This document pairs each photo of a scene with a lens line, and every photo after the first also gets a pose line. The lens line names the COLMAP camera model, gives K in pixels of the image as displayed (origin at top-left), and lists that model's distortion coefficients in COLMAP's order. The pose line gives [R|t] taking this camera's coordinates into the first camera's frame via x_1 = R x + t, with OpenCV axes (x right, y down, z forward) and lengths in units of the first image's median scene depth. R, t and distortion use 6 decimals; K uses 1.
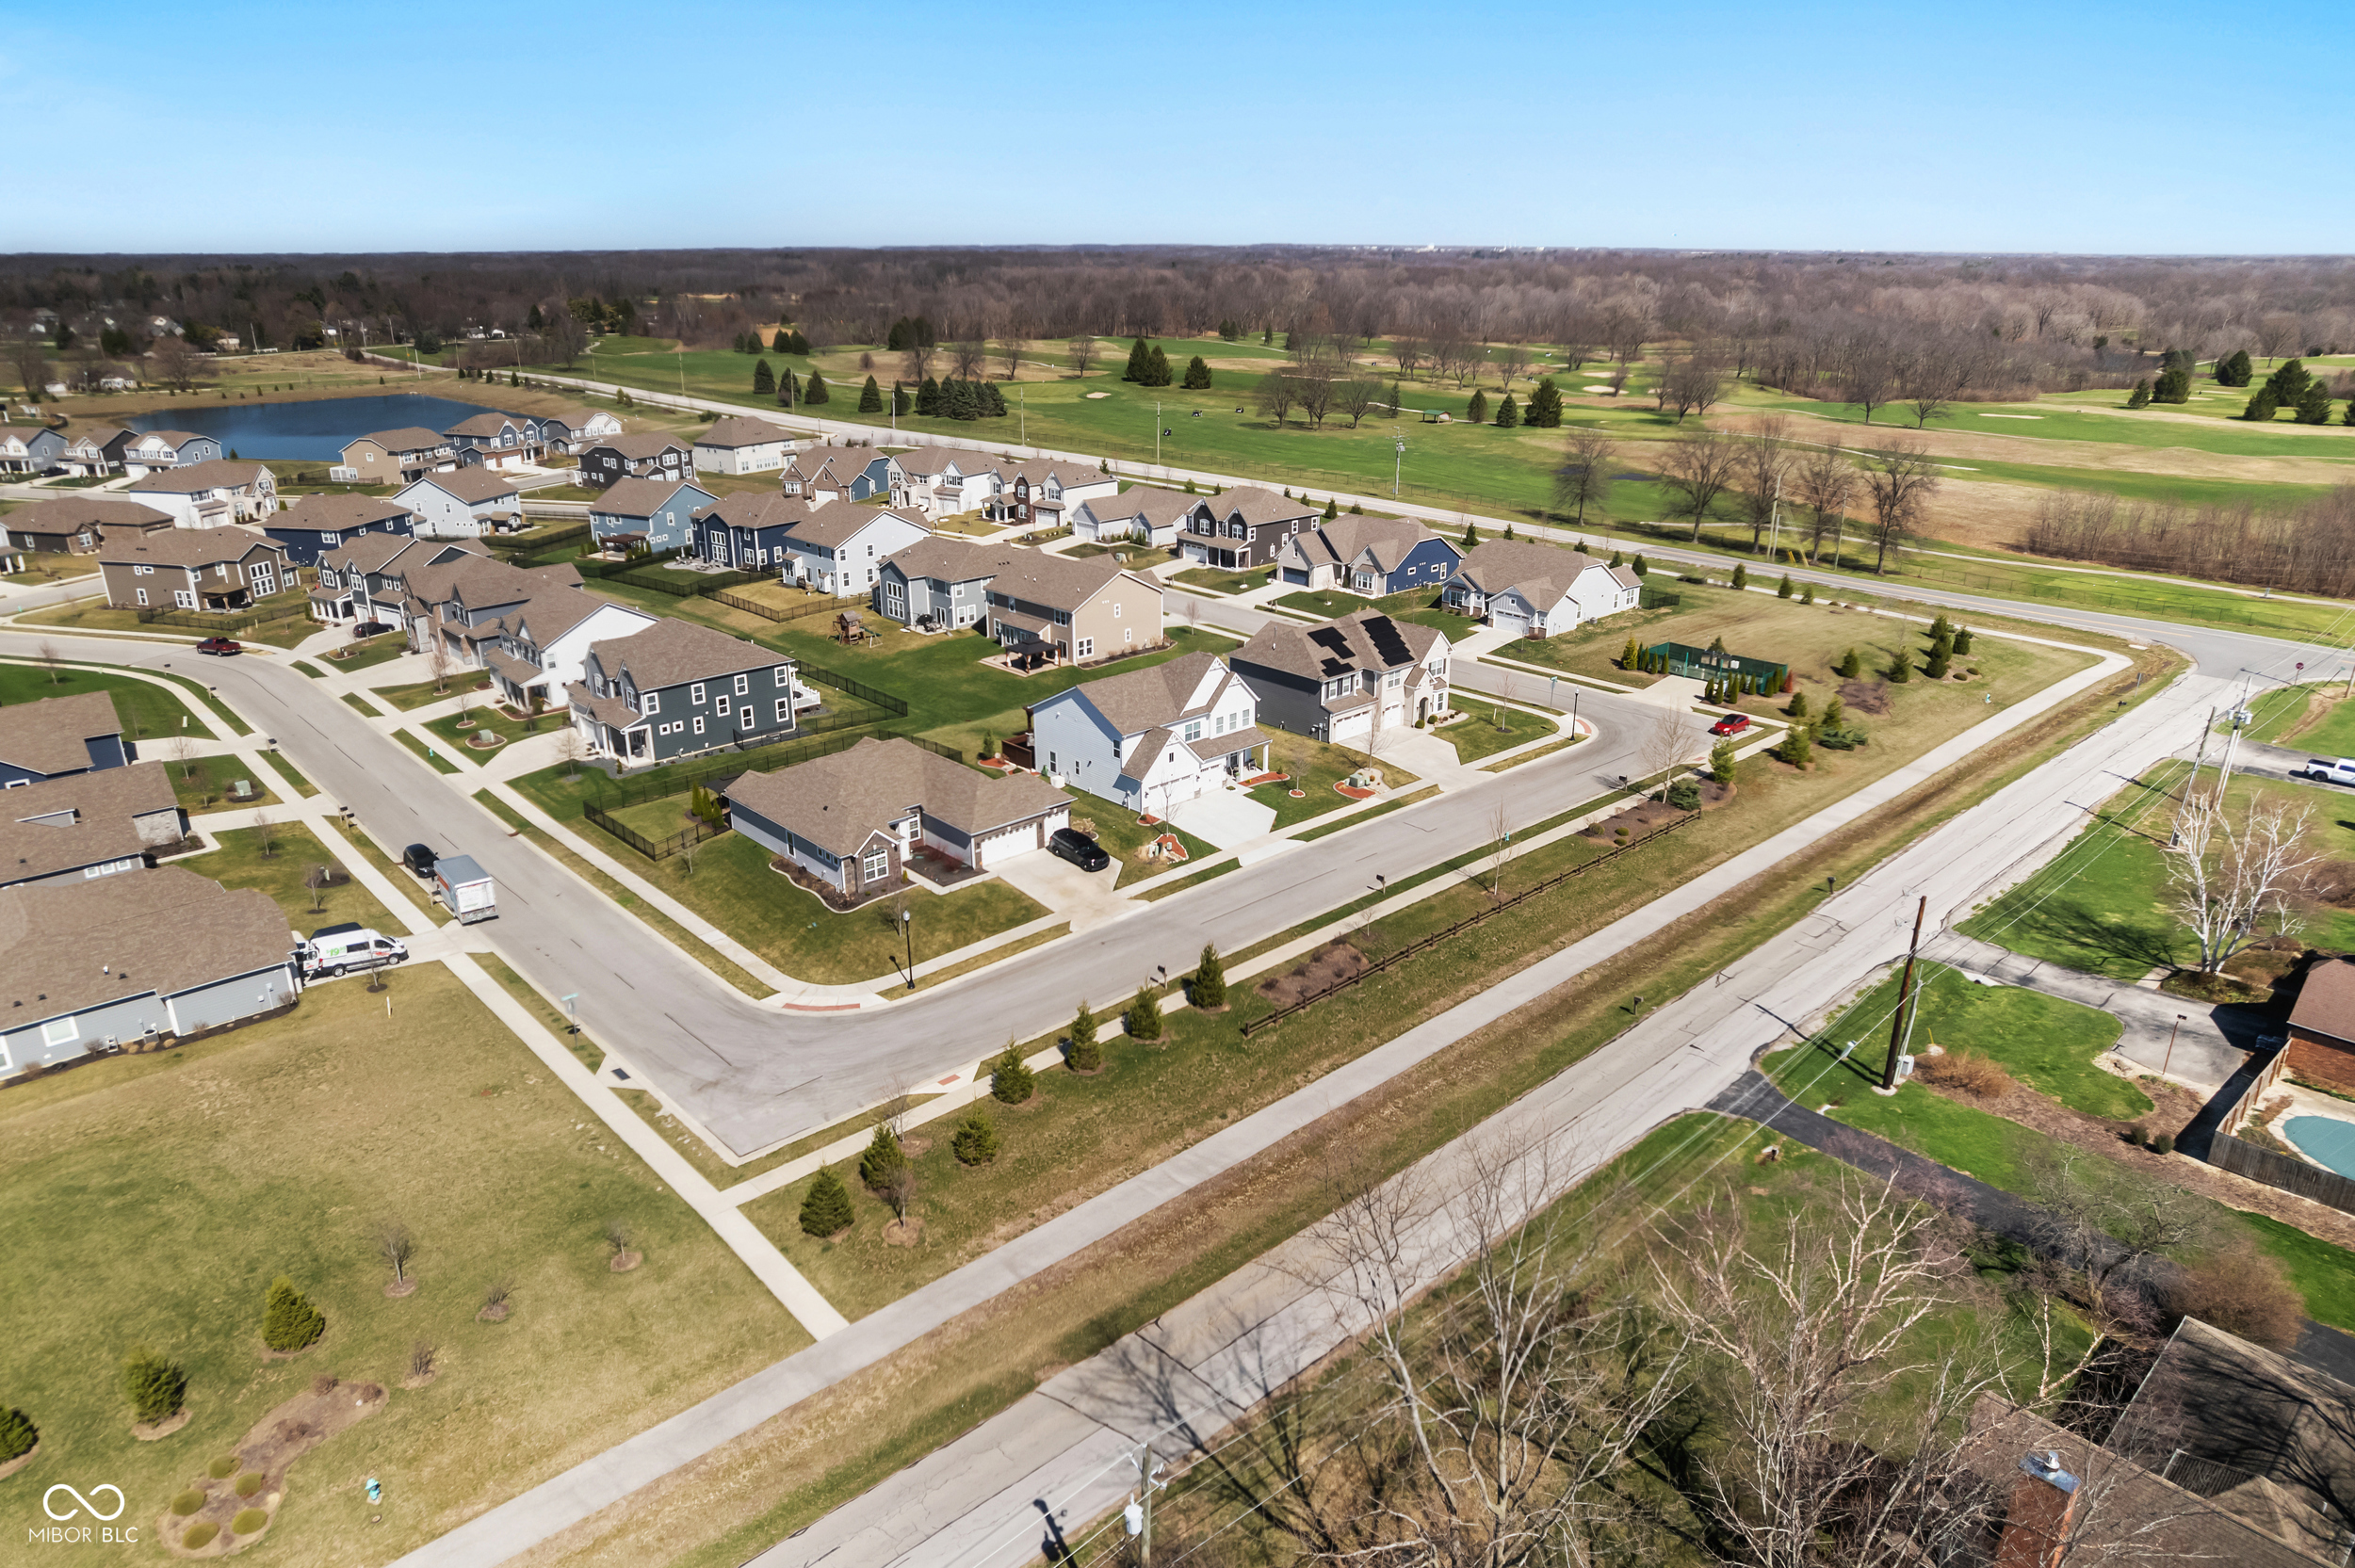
lens RADIAL K [[1548.8, 0, 1160.5], [0, 1548.8, 792.4], [0, 0, 1]] dist [-0.086492, 0.072875]
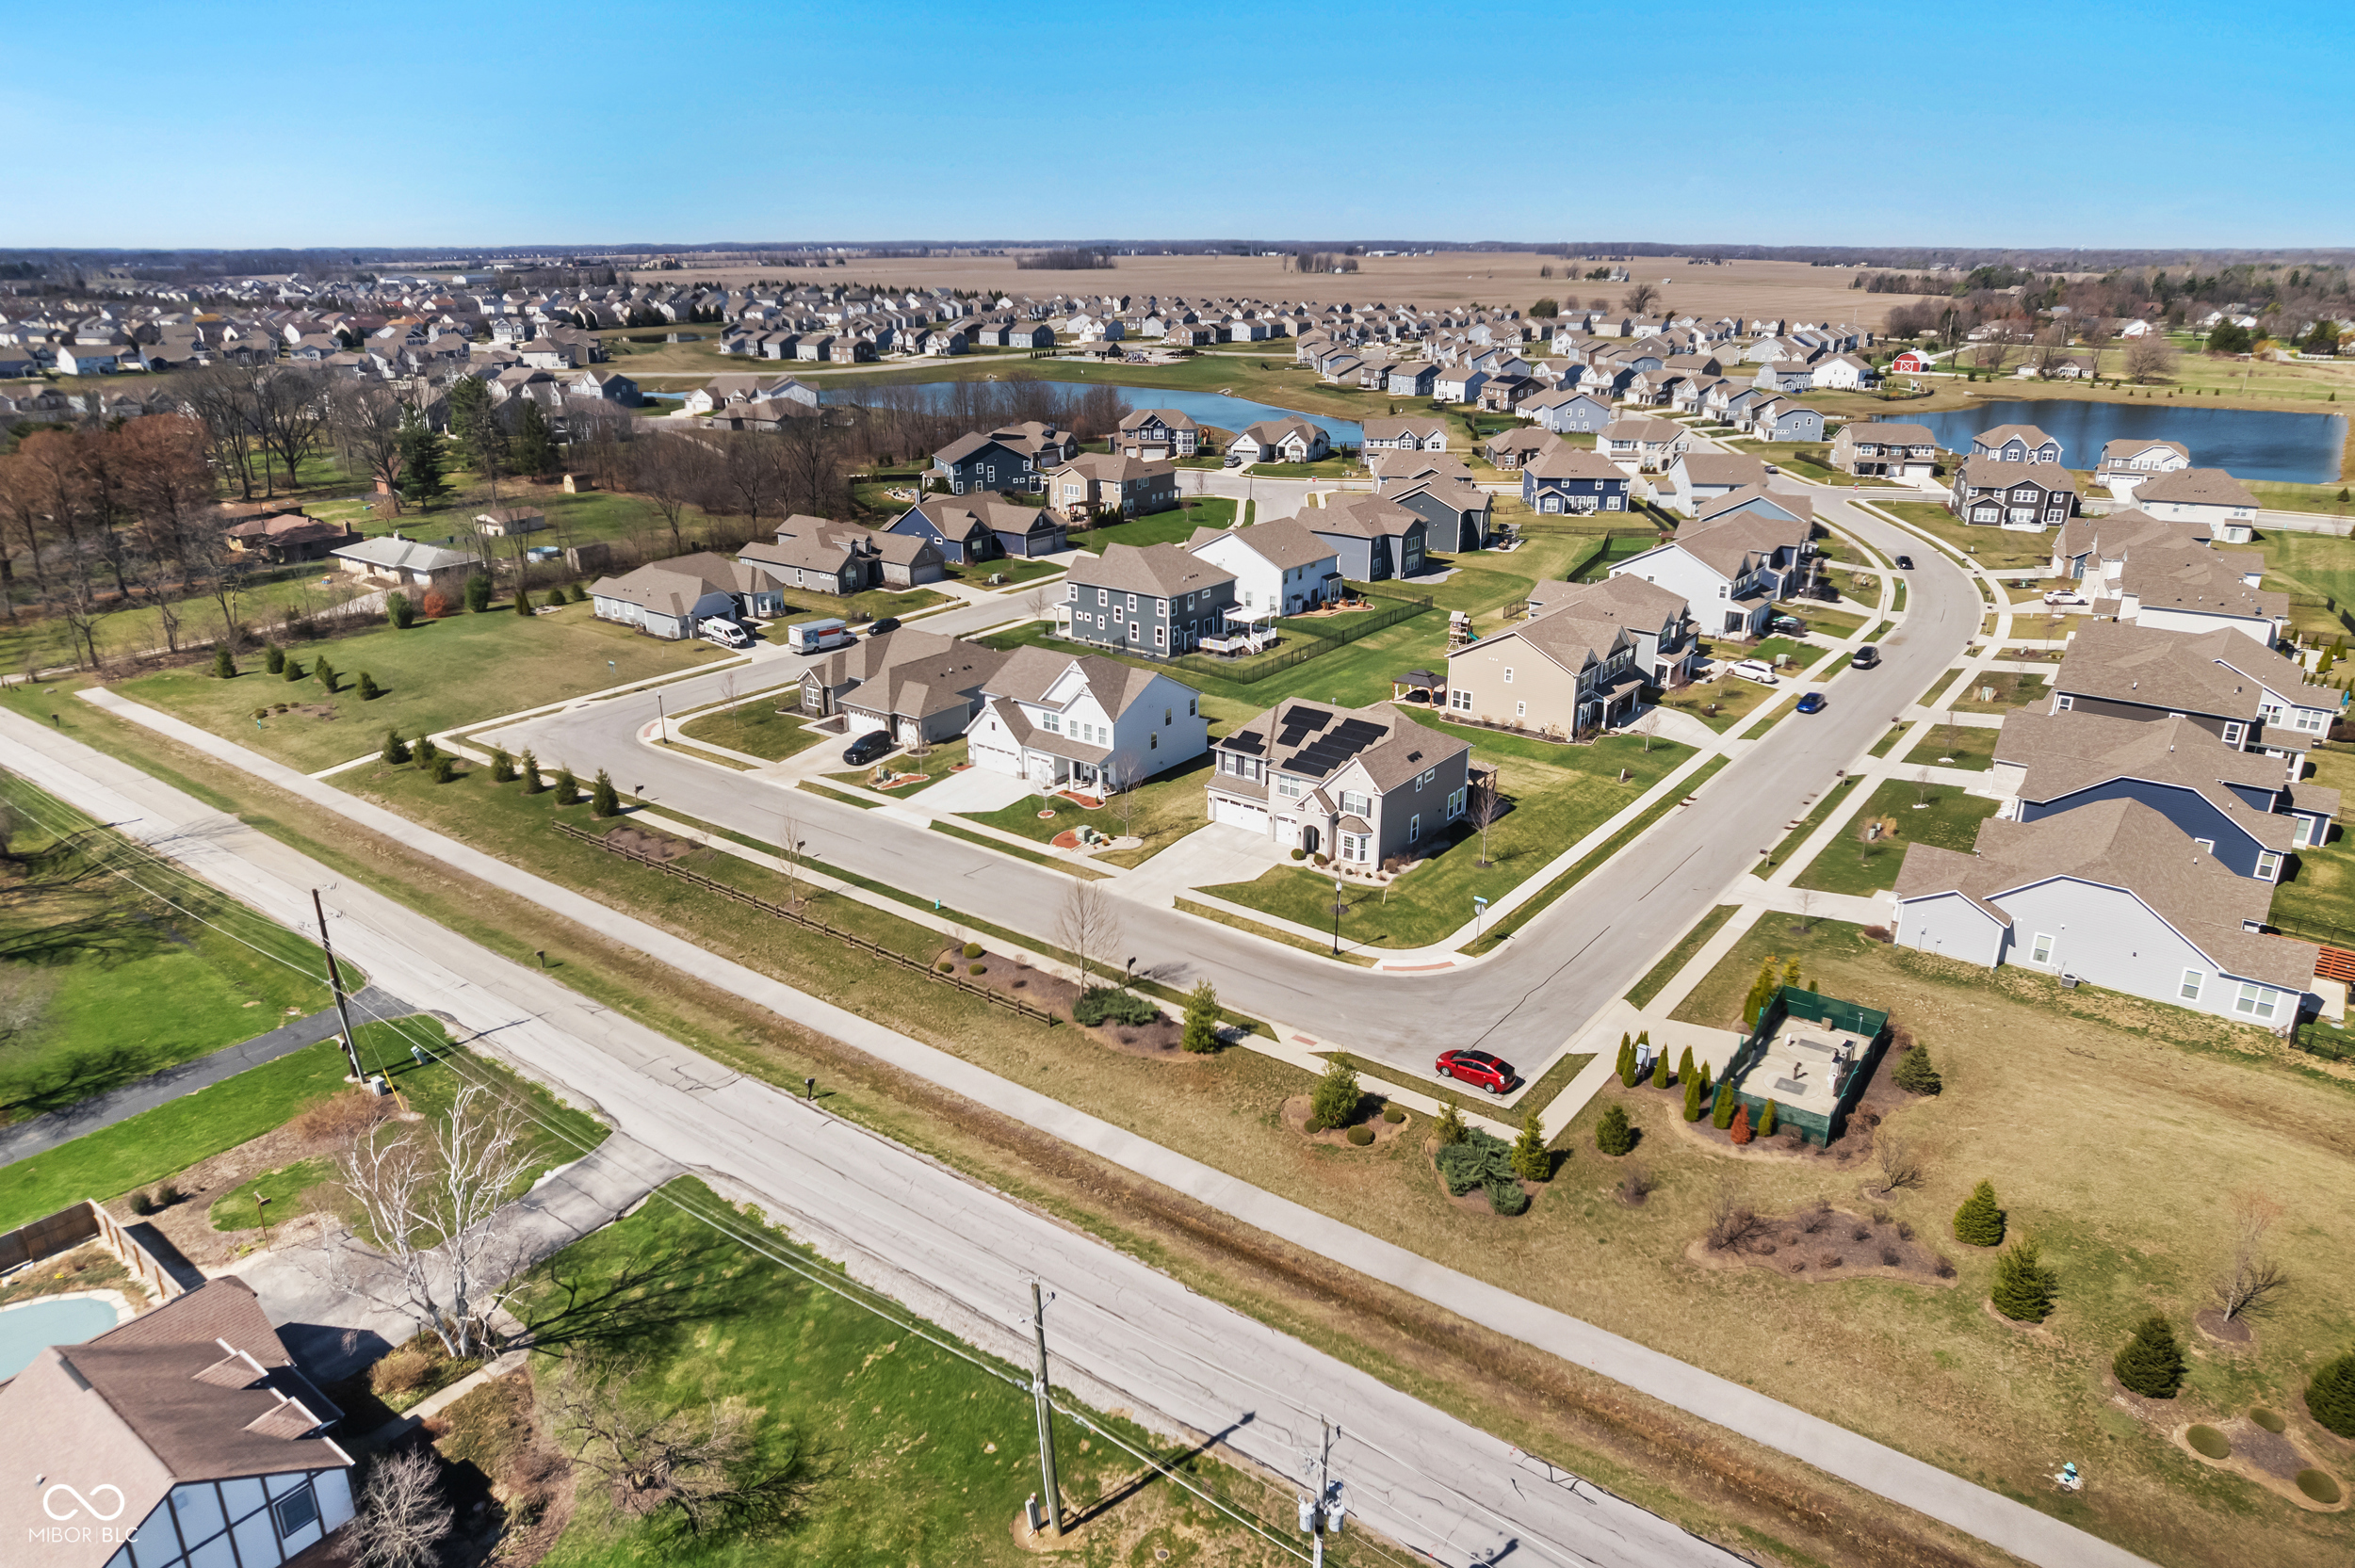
lens RADIAL K [[1523.1, 0, 1161.3], [0, 1523.1, 794.5], [0, 0, 1]] dist [-0.079061, 0.067585]
pose [[0.177019, 0.345295, -0.921648, 0.804355], [-0.336175, 0.901329, 0.273114, -0.243163], [0.925014, 0.261489, 0.275632, 0.659299]]
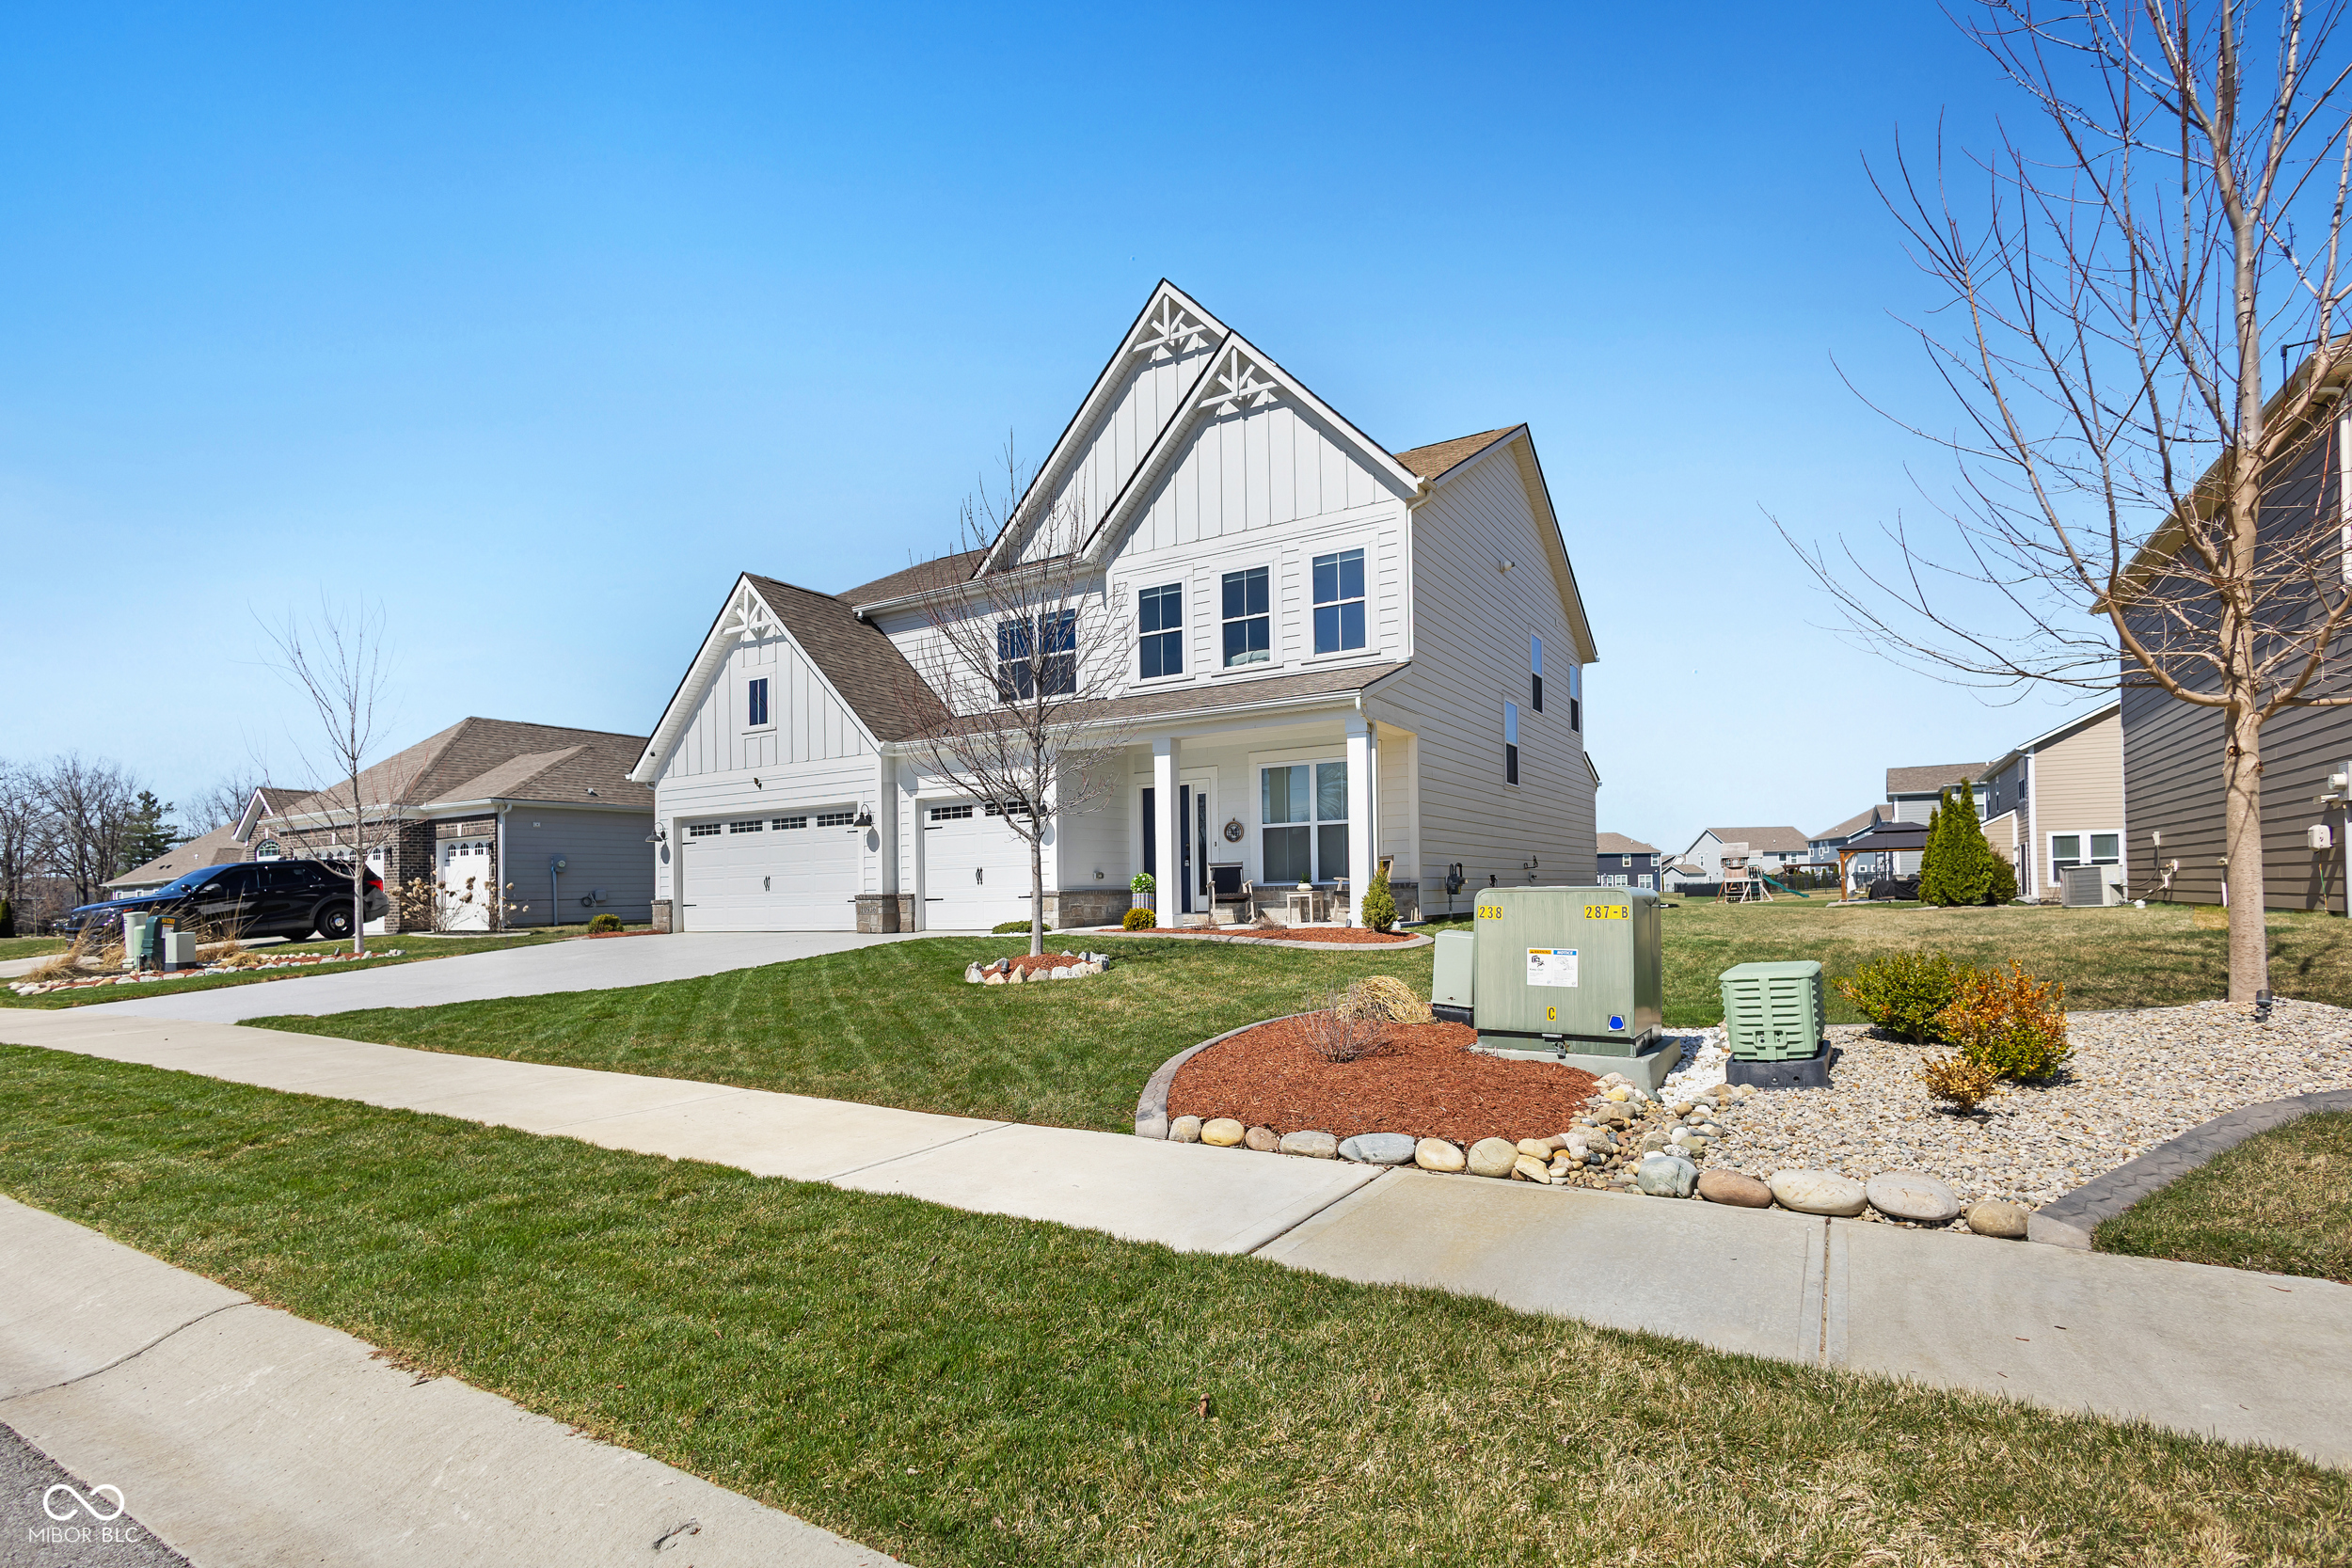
lens RADIAL K [[1089.8, 0, 1187.8], [0, 1089.8, 896.1], [0, 0, 1]] dist [0.007379, 0.000571]
pose [[0.287730, -0.010256, -0.957657, 0.140661], [-0.317047, 0.942540, -0.105351, 0.000724], [0.903711, 0.333935, 0.267945, 0.813098]]
